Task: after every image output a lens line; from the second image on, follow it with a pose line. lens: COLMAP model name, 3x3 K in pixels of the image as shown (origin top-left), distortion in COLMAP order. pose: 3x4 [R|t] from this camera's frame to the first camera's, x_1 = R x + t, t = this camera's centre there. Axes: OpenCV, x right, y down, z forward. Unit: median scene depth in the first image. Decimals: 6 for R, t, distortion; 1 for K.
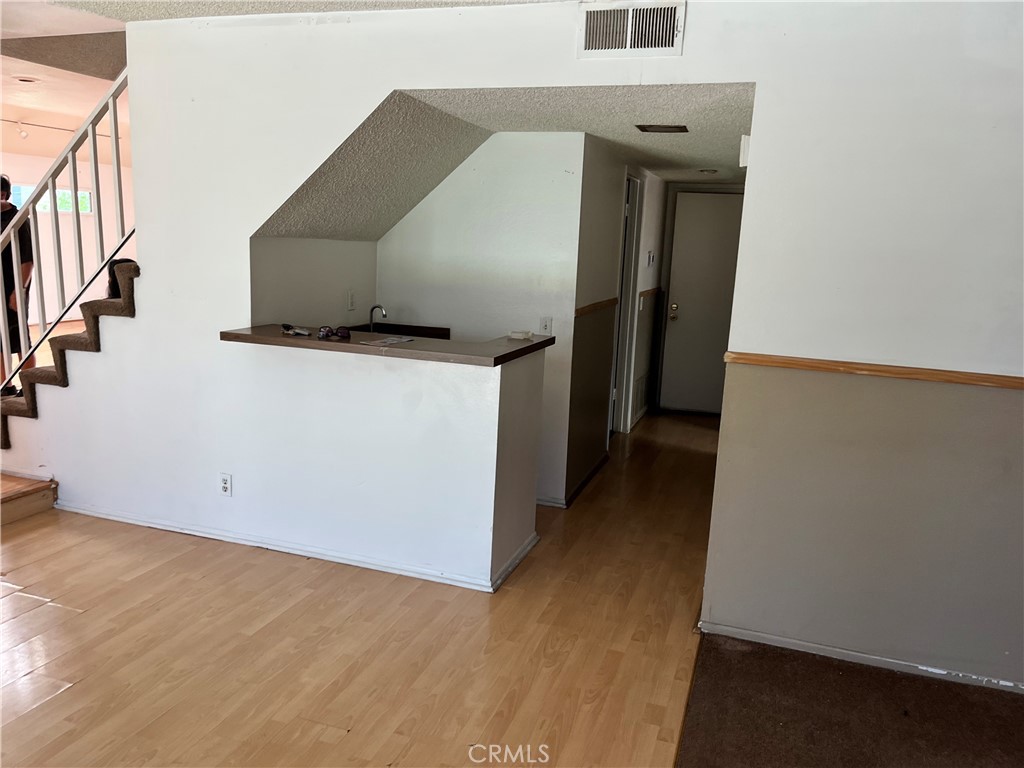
lens RADIAL K [[767.6, 0, 512.0], [0, 767.6, 390.1], [0, 0, 1]] dist [0.063848, -0.093472]
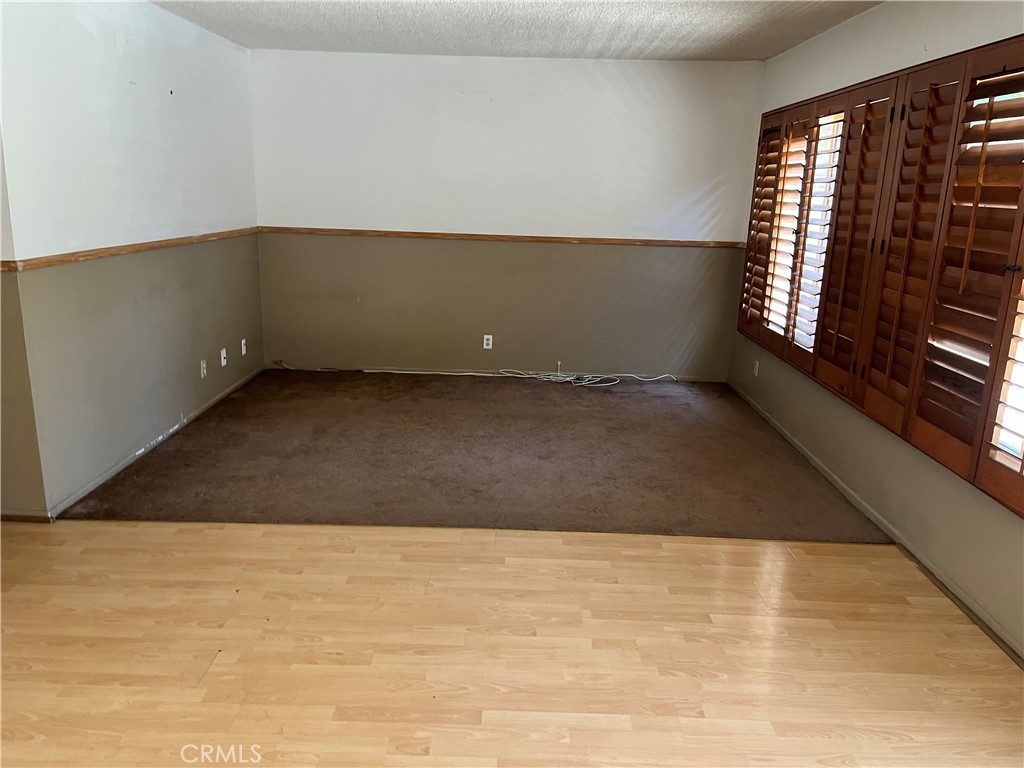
lens RADIAL K [[771.3, 0, 491.7], [0, 771.3, 381.3], [0, 0, 1]] dist [0.041584, -0.001239]
pose [[-0.267080, -0.294157, 0.917682, -0.899371], [0.142063, 0.929851, 0.339404, -0.161824], [-0.953145, 0.221017, -0.206556, 0.598486]]
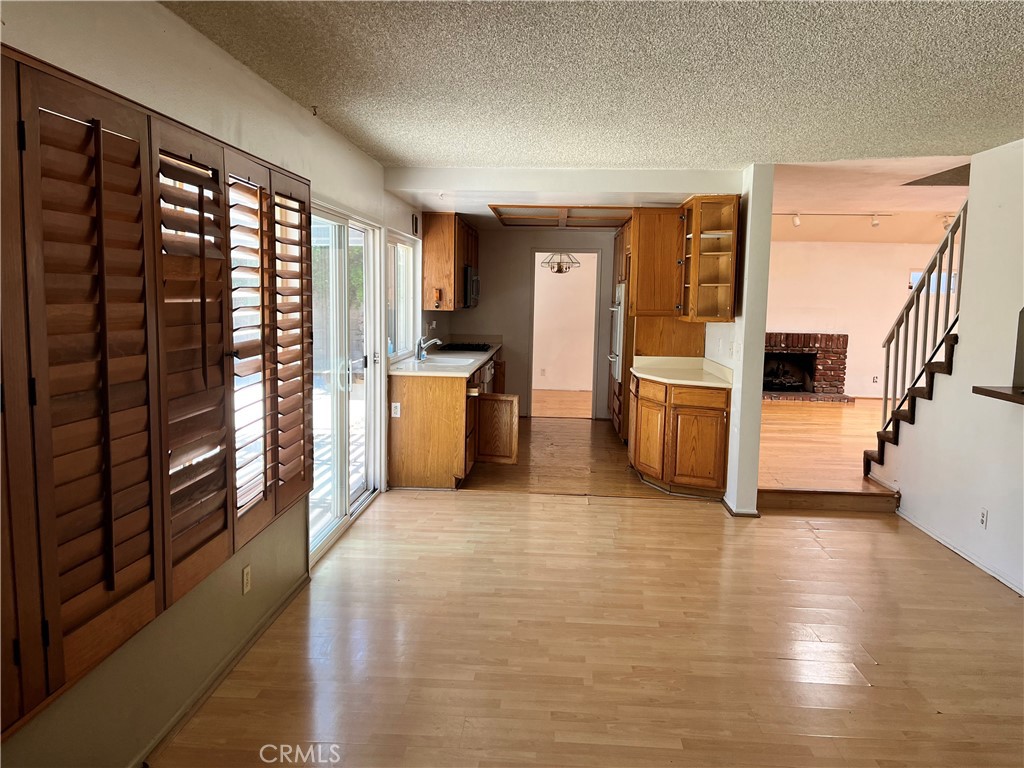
lens RADIAL K [[767.6, 0, 512.0], [0, 767.6, 390.1], [0, 0, 1]] dist [0.063848, -0.093472]
pose [[0.250321, 0.076459, -0.965139, 0.695576], [-0.190835, 0.981216, 0.028237, 0.040262], [0.949169, 0.177114, 0.260210, -0.038289]]
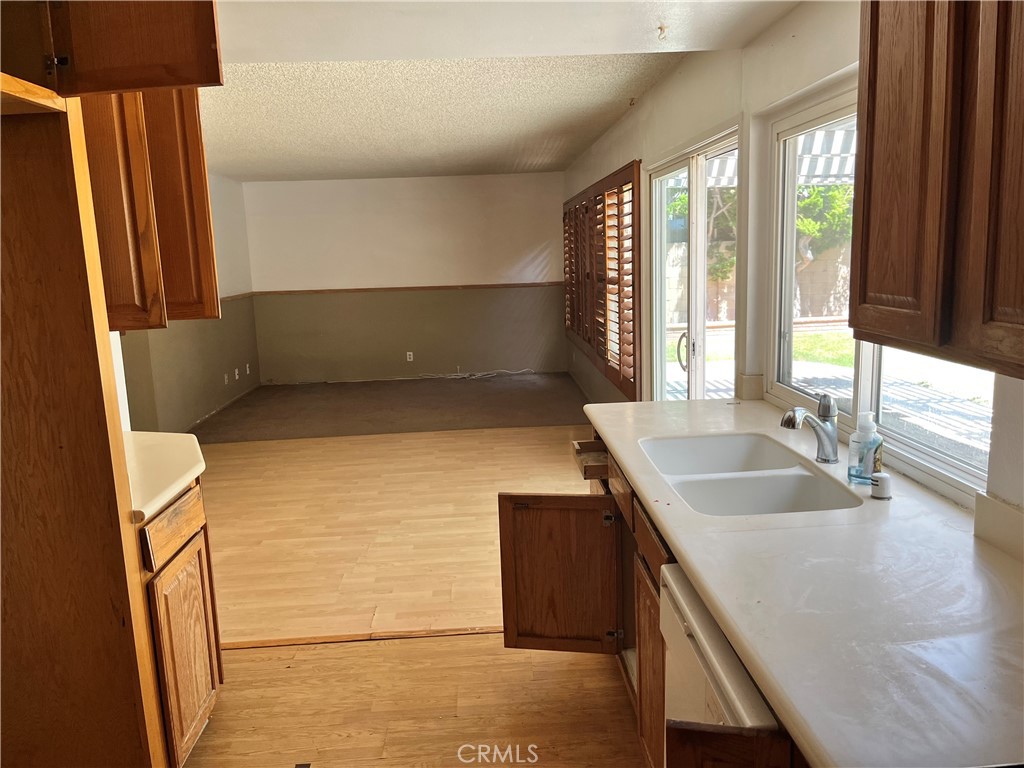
lens RADIAL K [[767.6, 0, 512.0], [0, 767.6, 390.1], [0, 0, 1]] dist [0.063848, -0.093472]
pose [[-0.342298, -0.209060, 0.916038, -1.964193], [0.196454, 0.937460, 0.287359, -0.246183], [-0.918824, 0.278321, -0.279820, 0.686712]]
